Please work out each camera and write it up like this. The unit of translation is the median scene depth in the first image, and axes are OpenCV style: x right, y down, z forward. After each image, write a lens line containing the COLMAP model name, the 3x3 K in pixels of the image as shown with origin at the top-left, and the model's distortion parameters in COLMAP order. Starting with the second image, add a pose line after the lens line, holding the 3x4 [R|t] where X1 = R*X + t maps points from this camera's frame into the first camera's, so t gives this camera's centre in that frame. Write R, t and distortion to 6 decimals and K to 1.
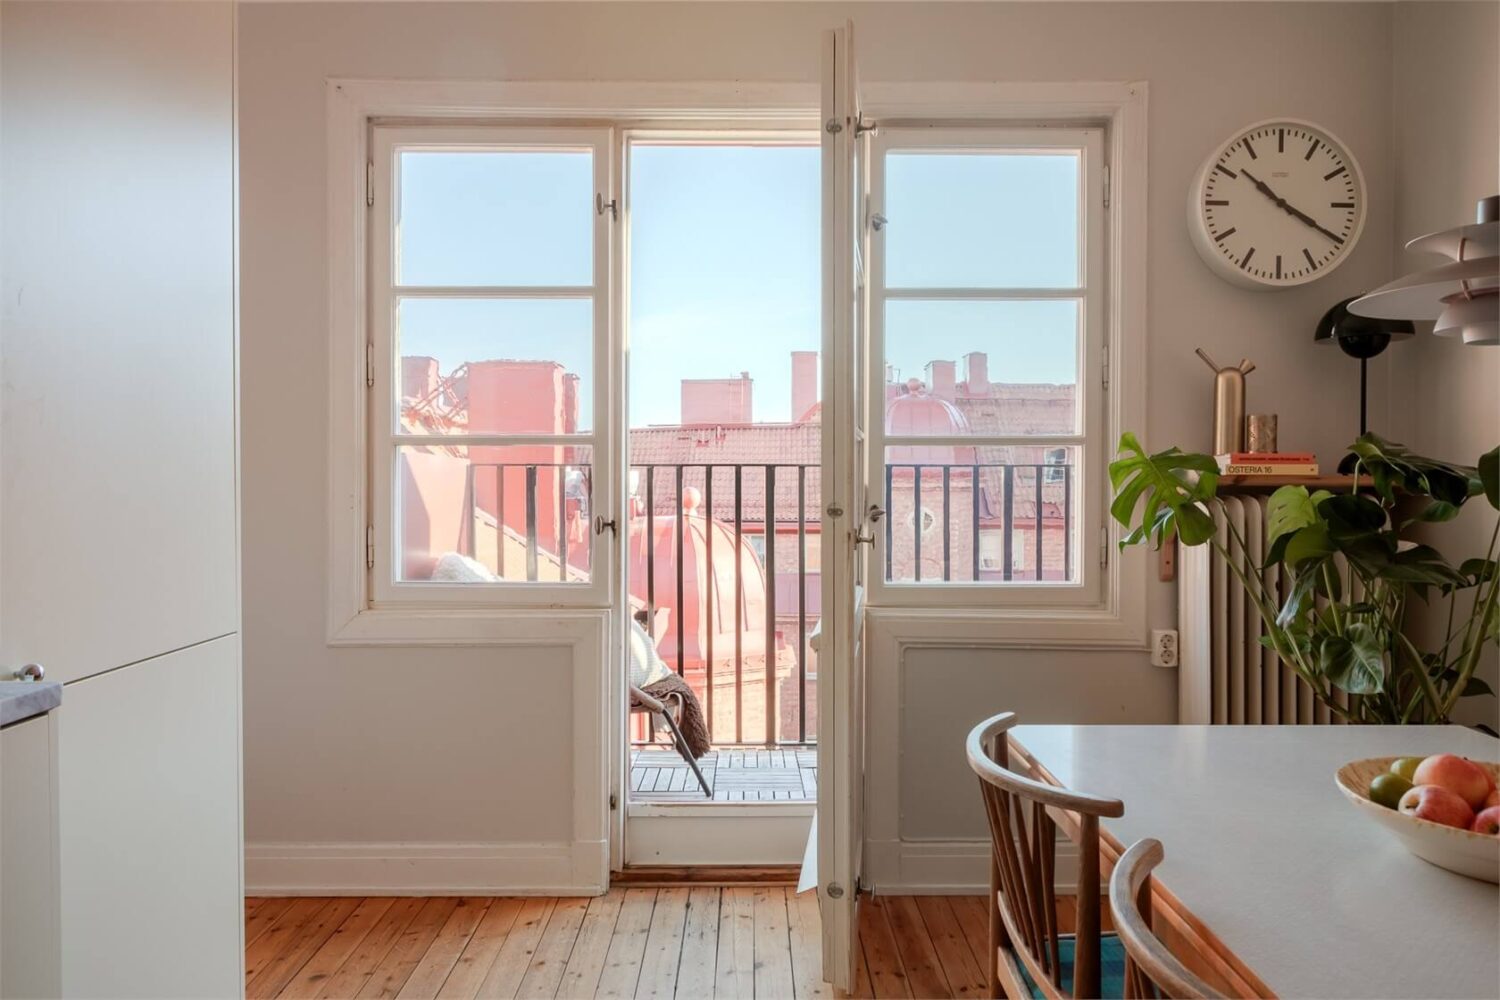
lens RADIAL K [[1019.8, 0, 757.8], [0, 1019.8, 487.2], [0, 0, 1]] dist [-0.031167, 0.019020]
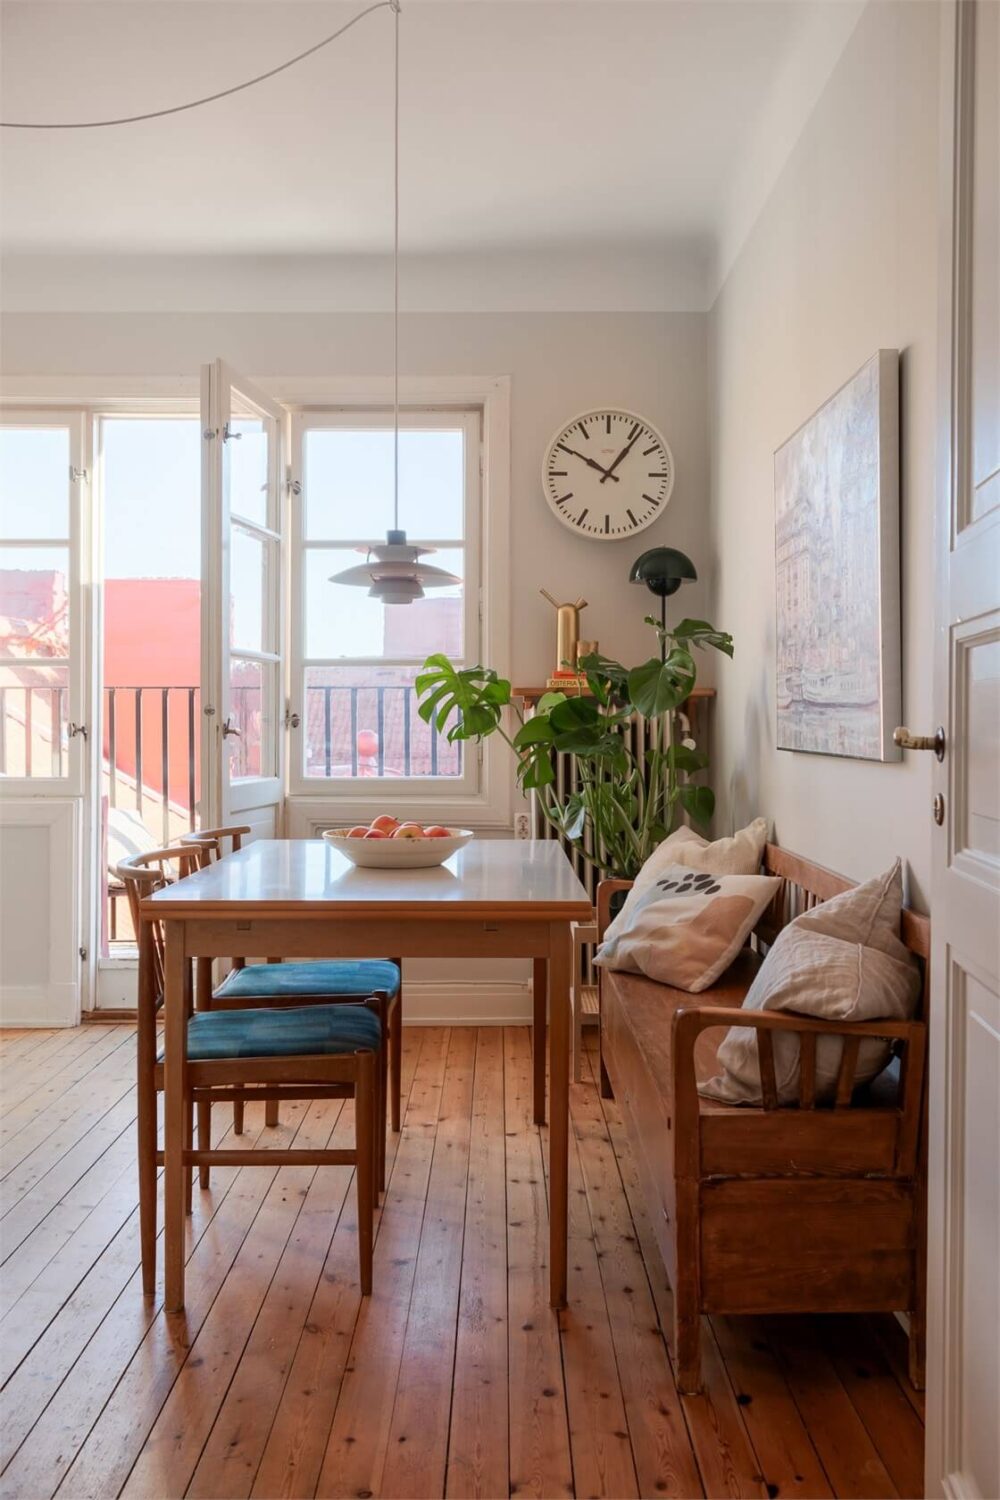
lens RADIAL K [[1359.6, 0, 511.0], [0, 1359.6, 717.6], [0, 0, 1]] dist [-0.001325, 0.000000]
pose [[0.999932, -0.001736, 0.011502, 0.367458], [0.001922, 0.999868, -0.016153, 0.050531], [-0.011472, 0.016174, 0.999803, -0.680616]]
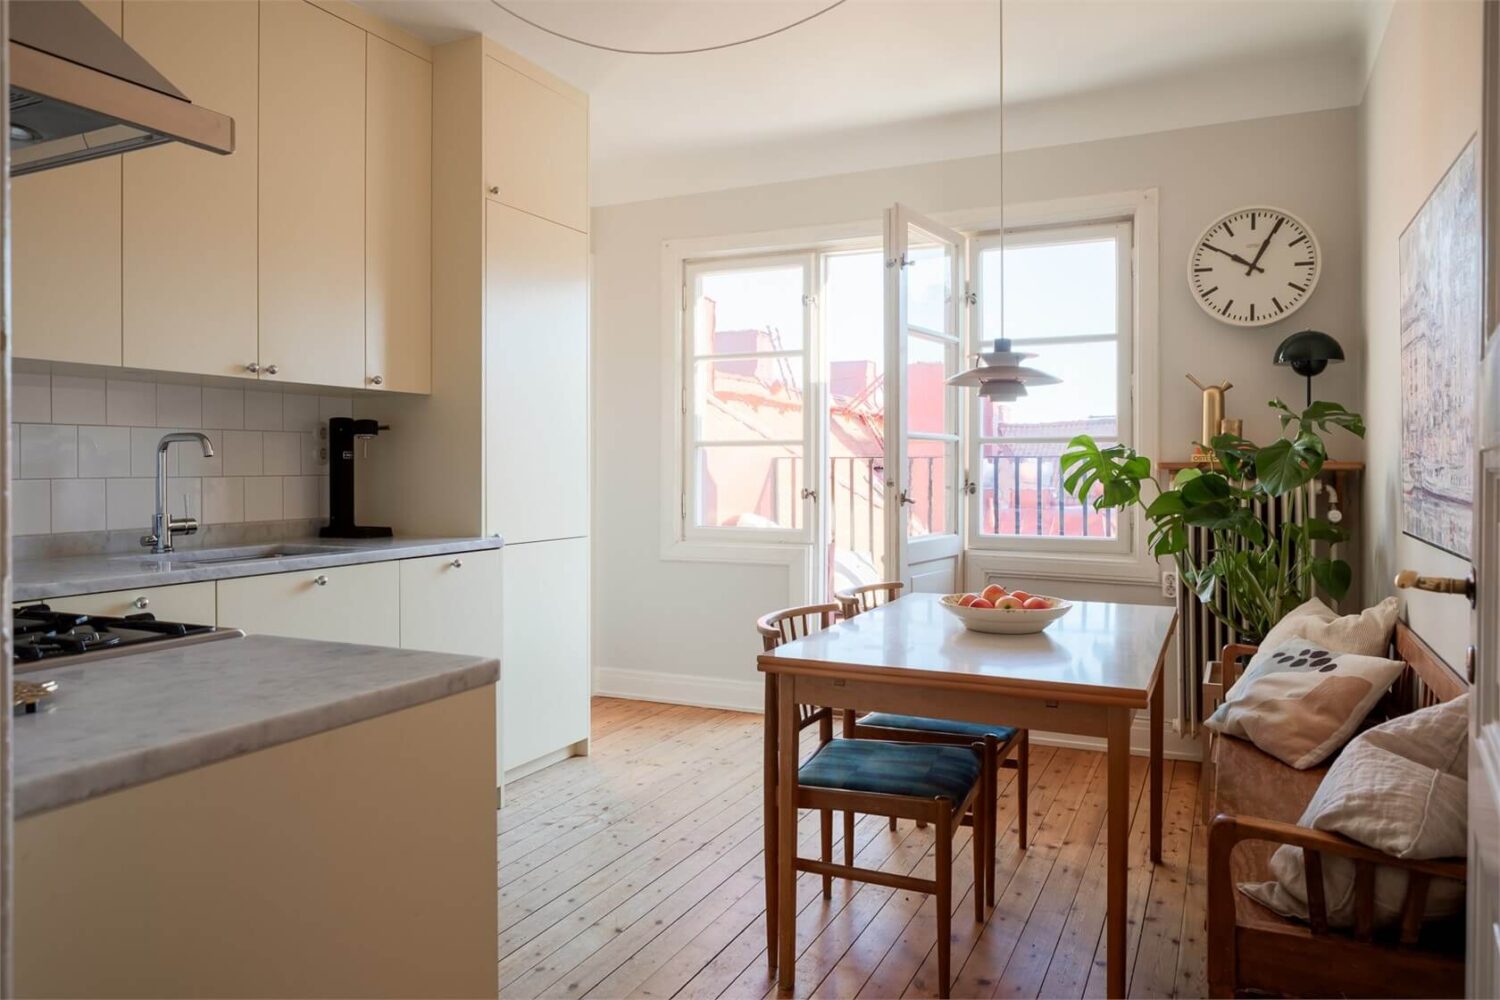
lens RADIAL K [[1019.8, 0, 742.9], [0, 1019.8, 464.9], [0, 0, 1]] dist [-0.031167, 0.019020]
pose [[0.899110, -0.002178, -0.437717, 0.484636], [-0.003935, 0.999907, -0.013058, 0.012396], [0.437705, 0.013462, 0.899018, -0.540561]]
